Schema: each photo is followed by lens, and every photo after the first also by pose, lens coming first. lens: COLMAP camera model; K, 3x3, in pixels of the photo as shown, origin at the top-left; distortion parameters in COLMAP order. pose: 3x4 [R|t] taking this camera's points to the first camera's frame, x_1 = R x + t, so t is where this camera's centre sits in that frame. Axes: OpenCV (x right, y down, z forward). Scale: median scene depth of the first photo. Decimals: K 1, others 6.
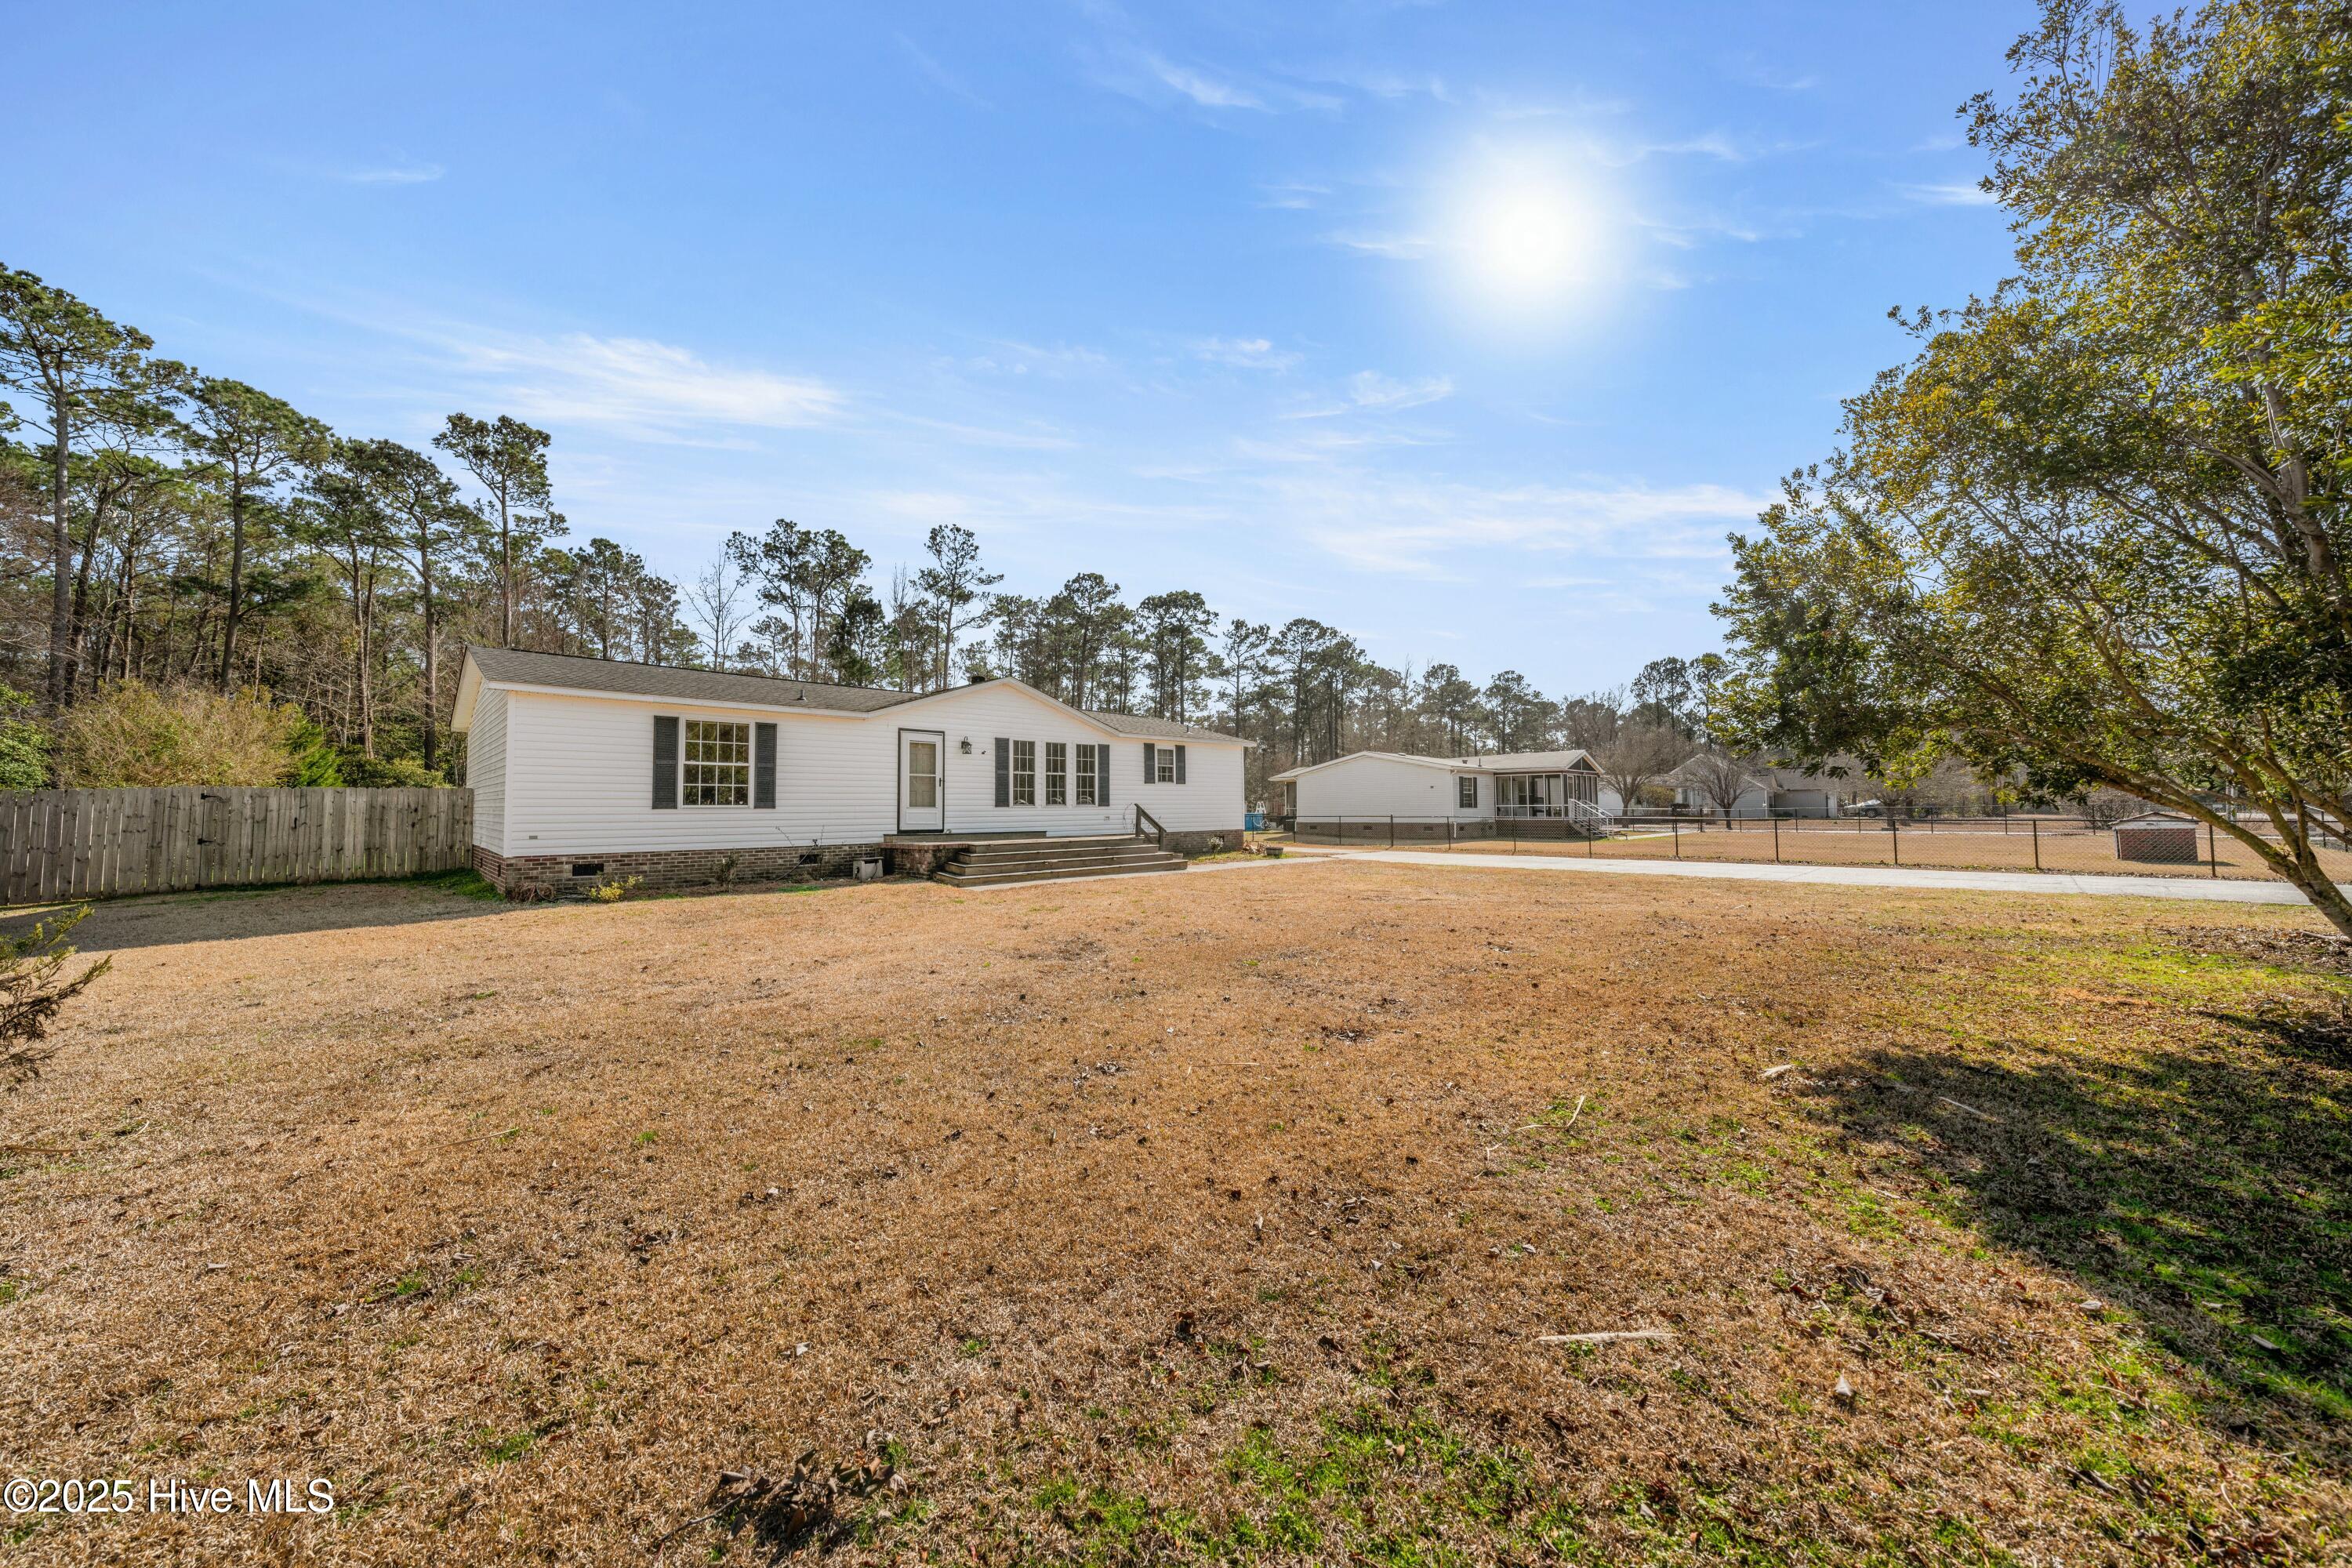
lens RADIAL K [[817.8, 0, 1176.0], [0, 817.8, 784.0], [0, 0, 1]] dist [-0.000060, -0.000091]
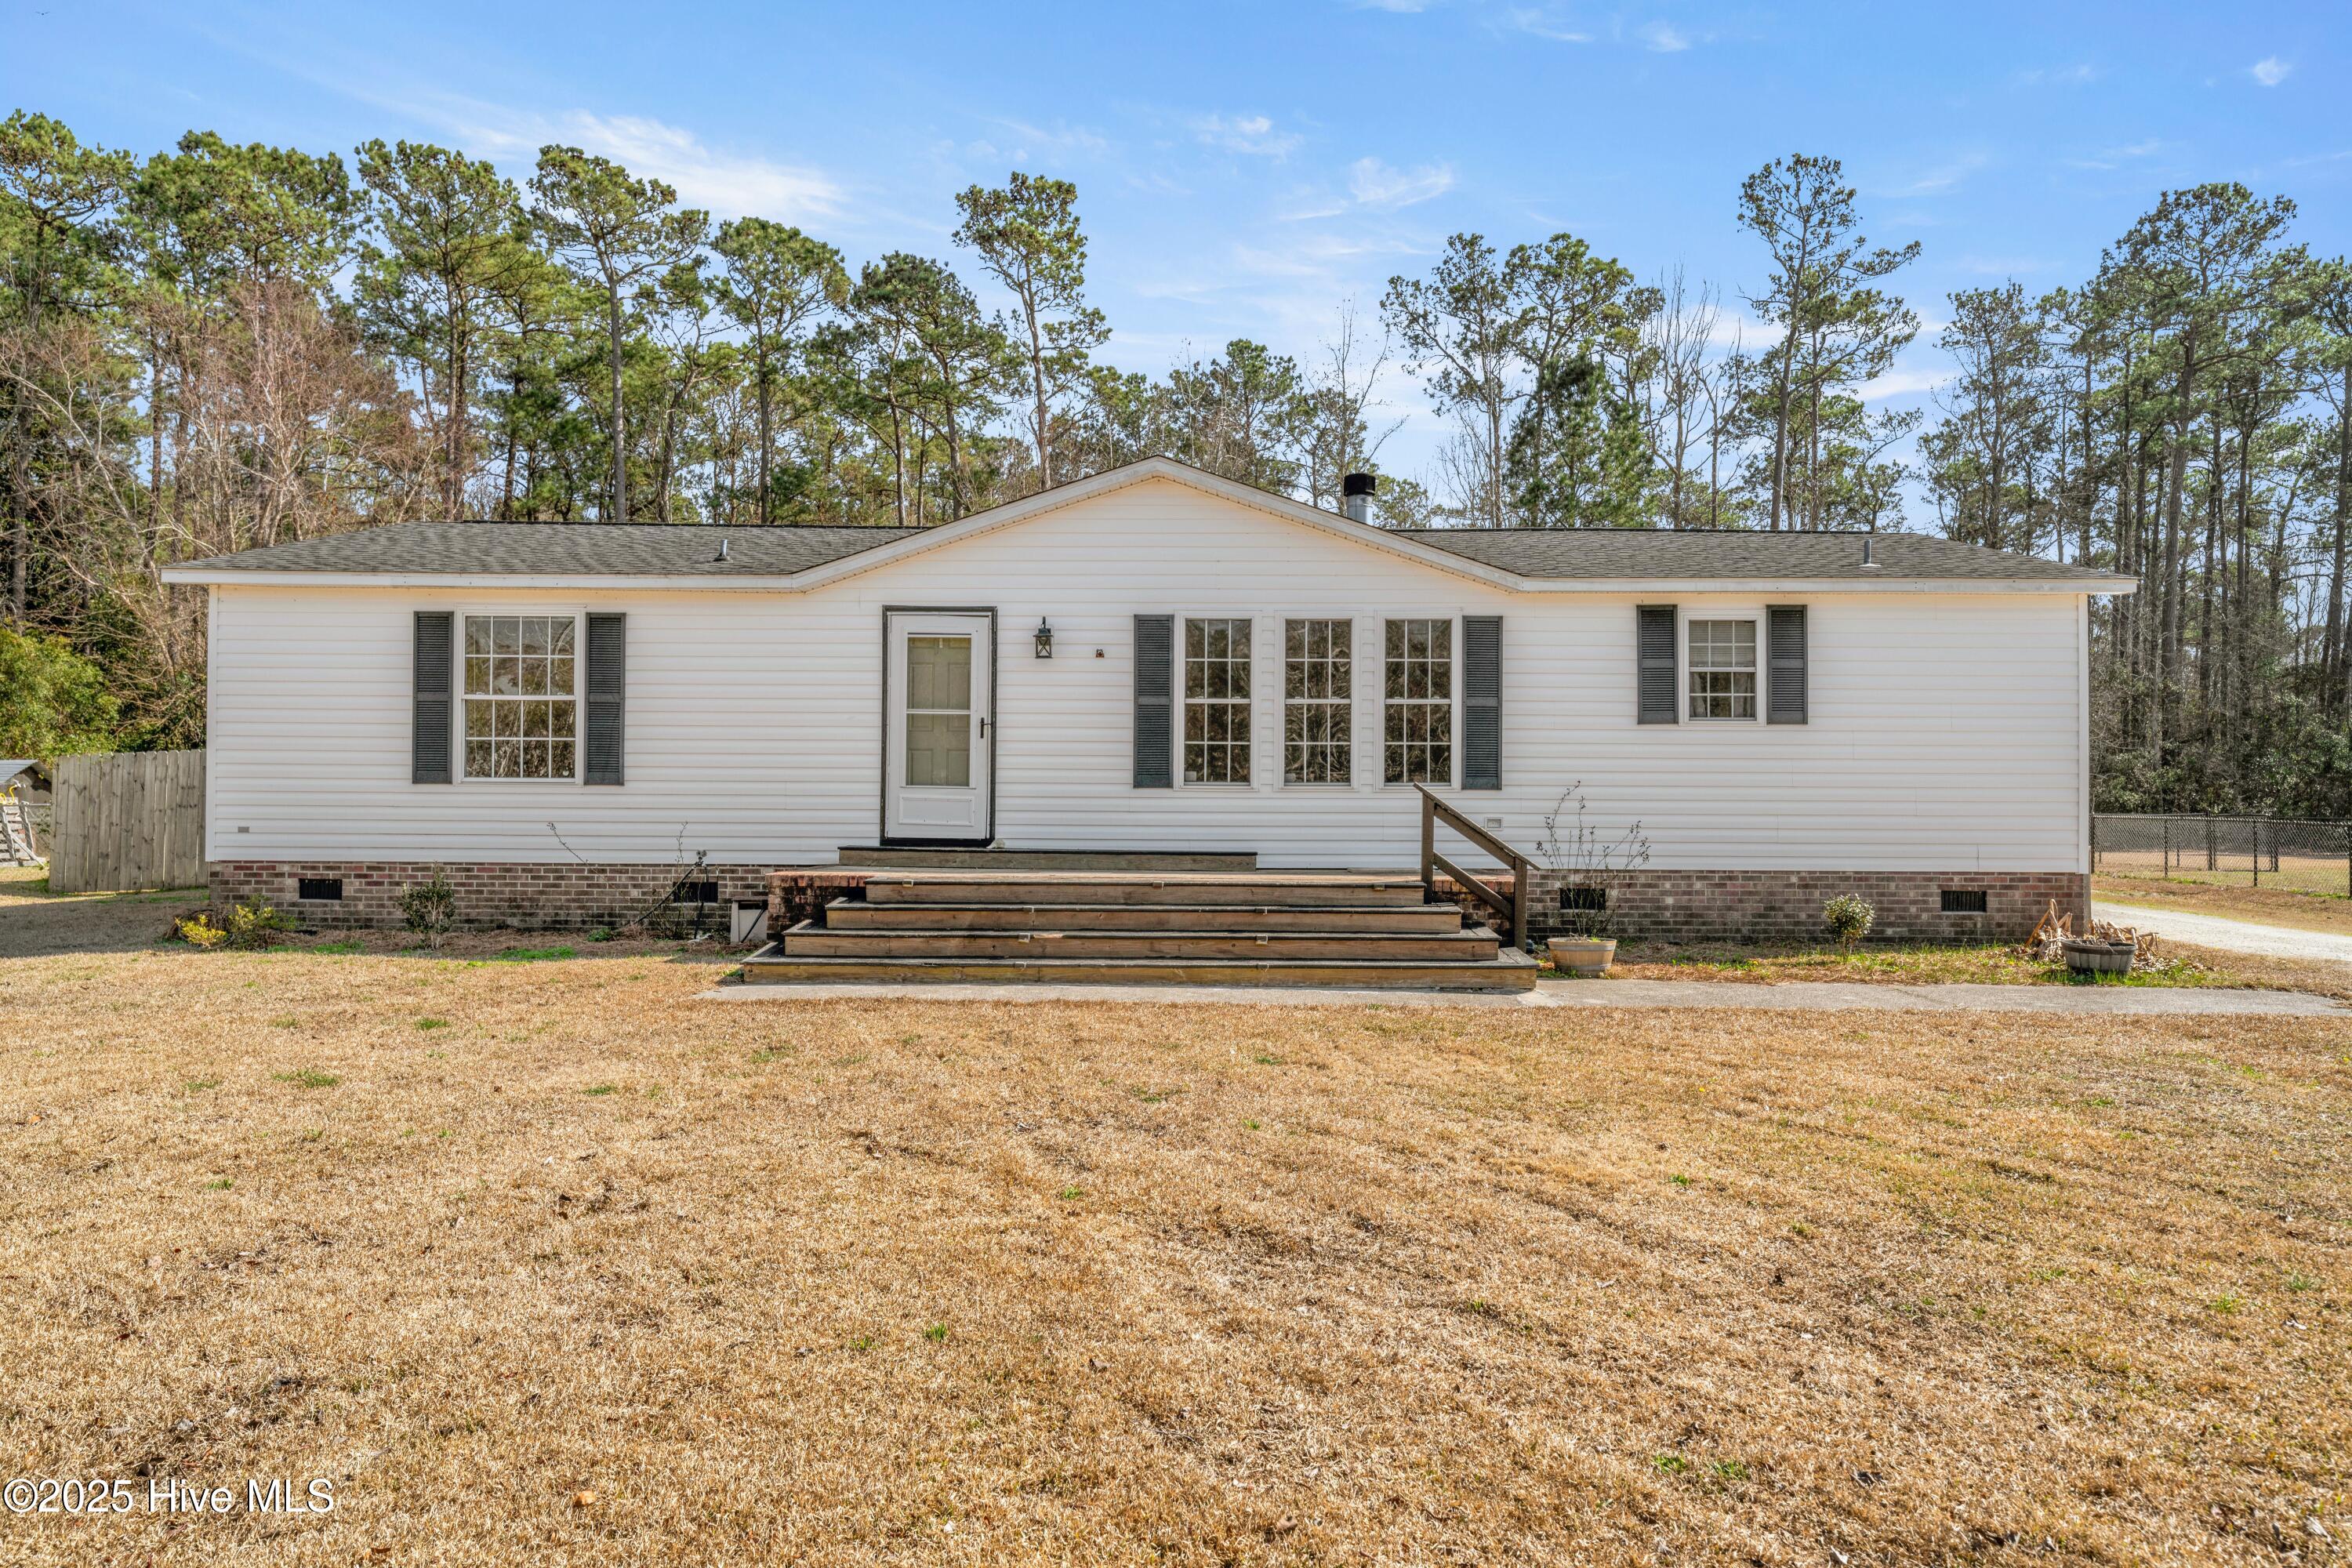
lens RADIAL K [[1569.8, 0, 1176.0], [0, 1569.8, 784.0], [0, 0, 1]] dist [0.006348, 0.004955]
pose [[0.699759, 0.010379, -0.714303, 0.325946], [0.009557, 0.999669, 0.023888, 0.007504], [0.714315, -0.023543, 0.699429, 0.444549]]
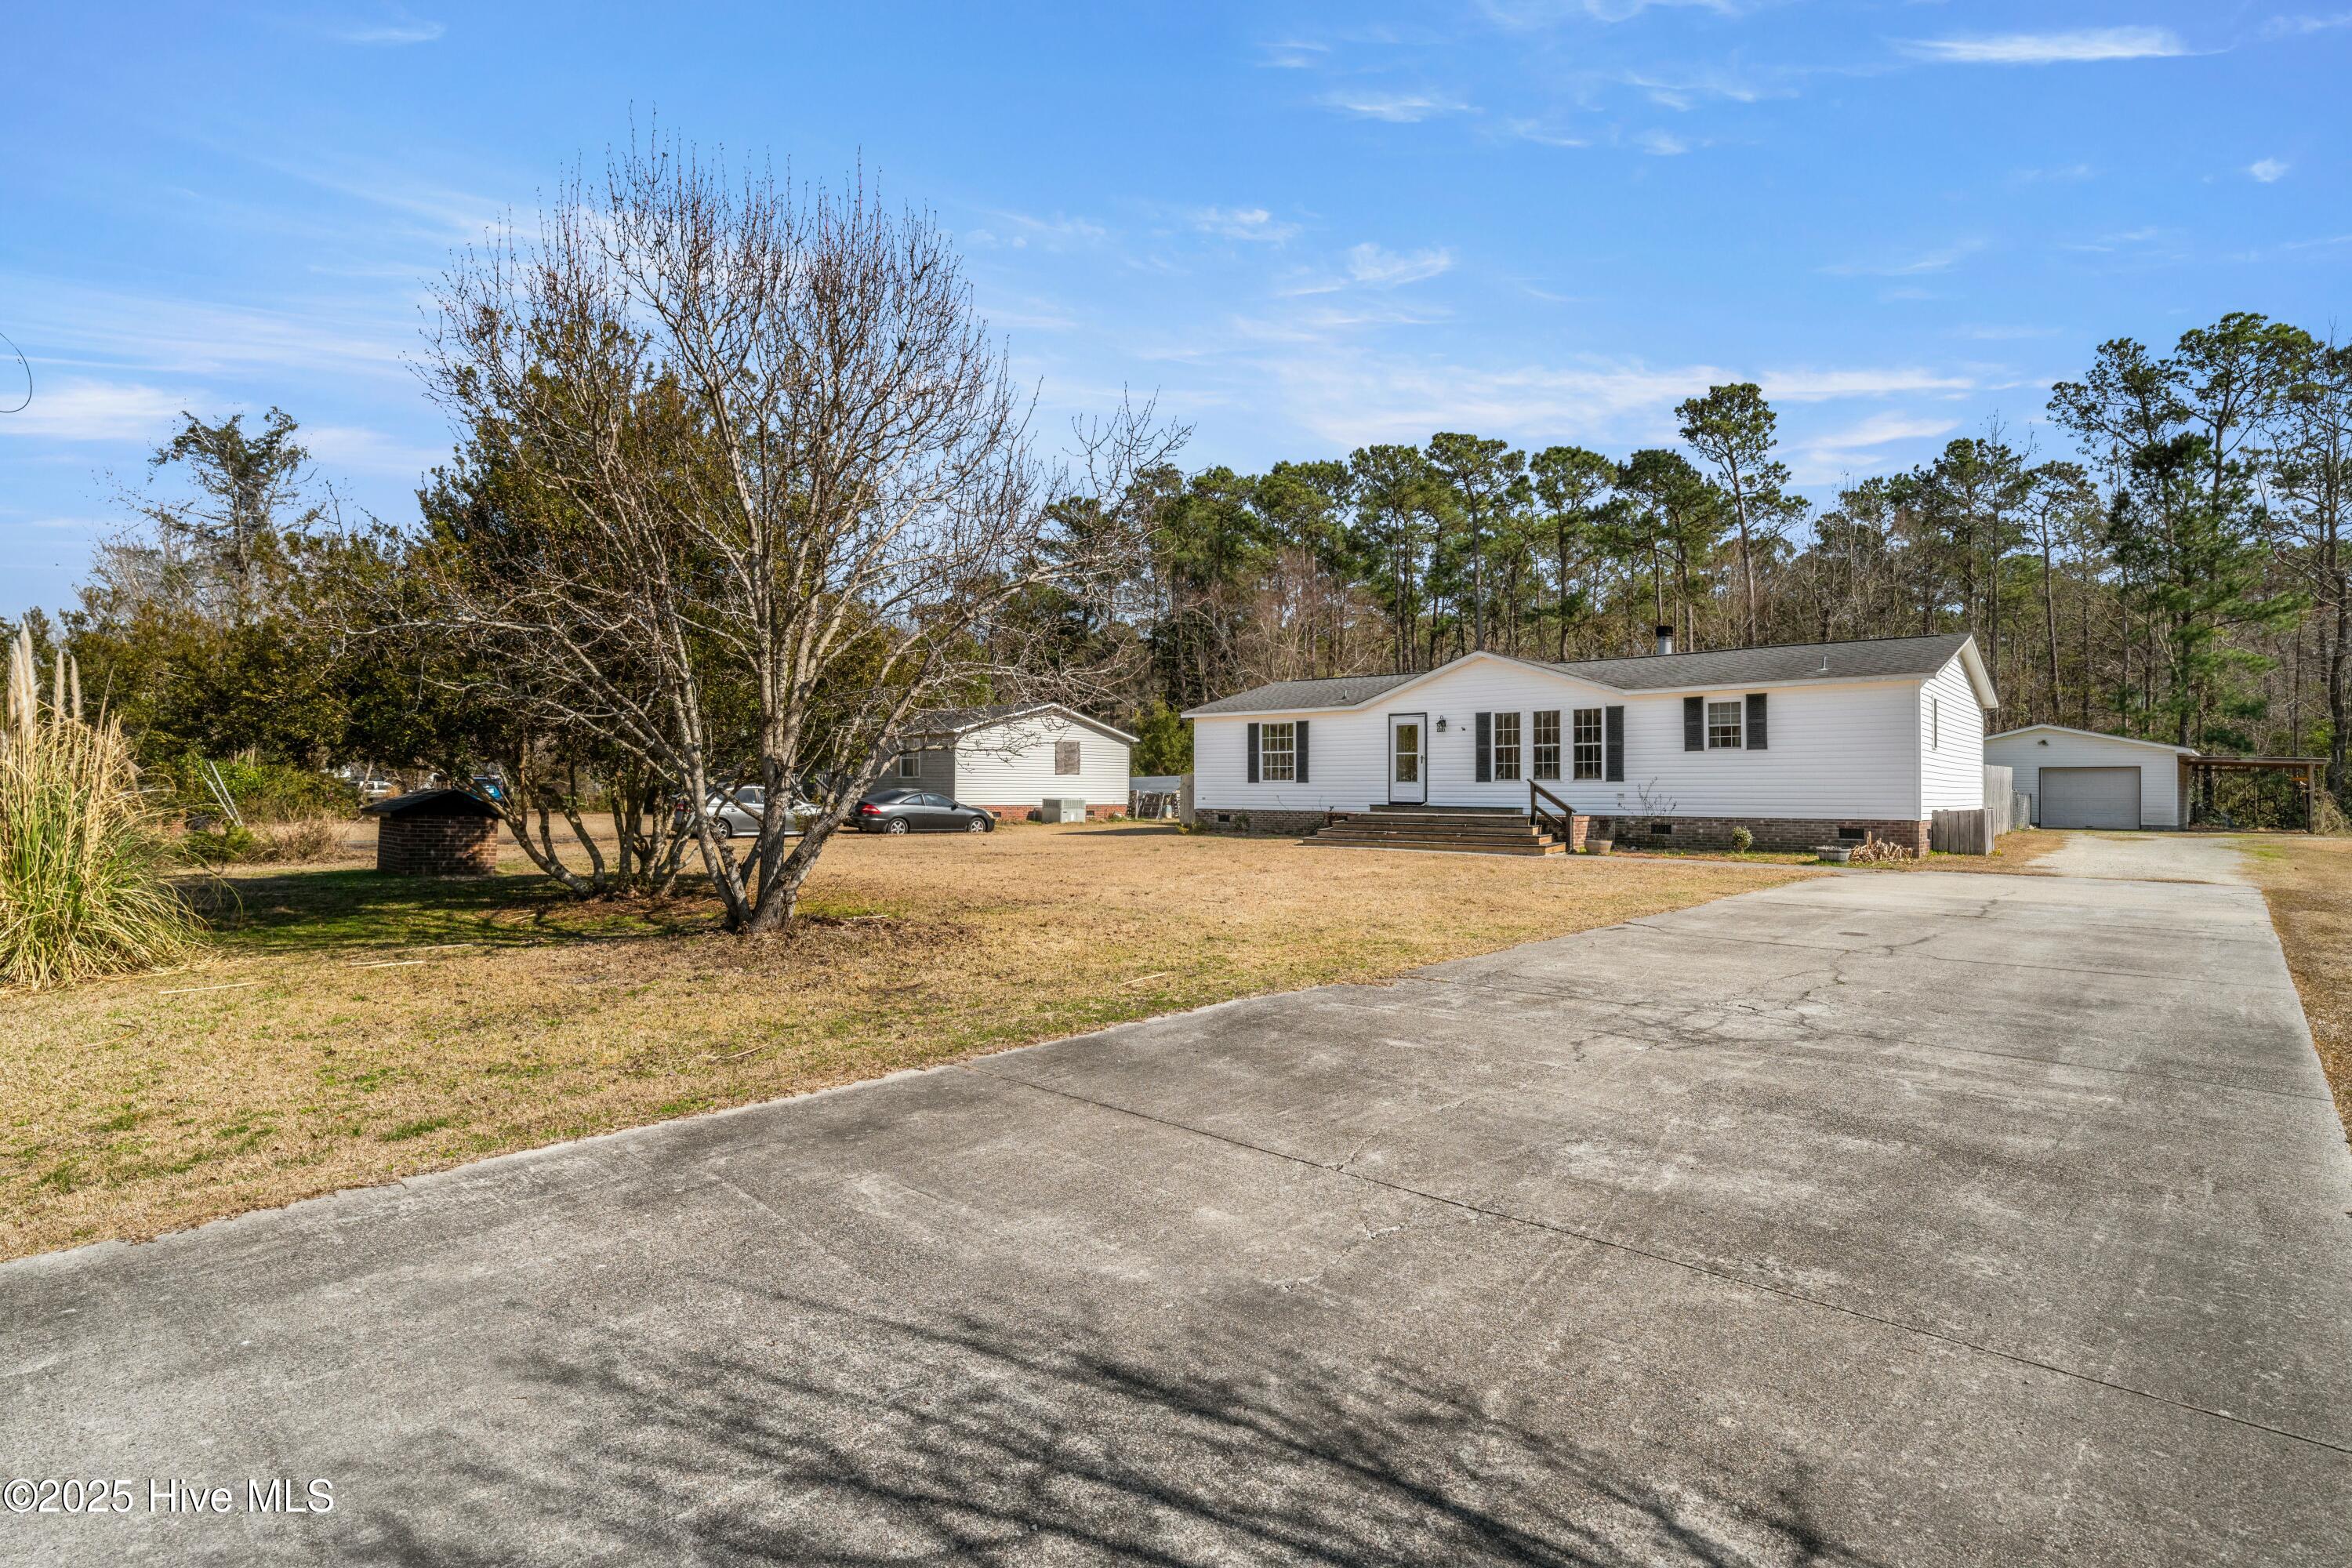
lens RADIAL K [[1144.3, 0, 1176.0], [0, 1144.3, 784.0], [0, 0, 1]] dist [-0.000648, 0.000048]
pose [[0.068626, 0.005216, -0.997629, 1.093924], [0.028911, 0.999556, 0.007215, 0.009245], [0.997223, -0.029338, 0.068445, 0.500351]]
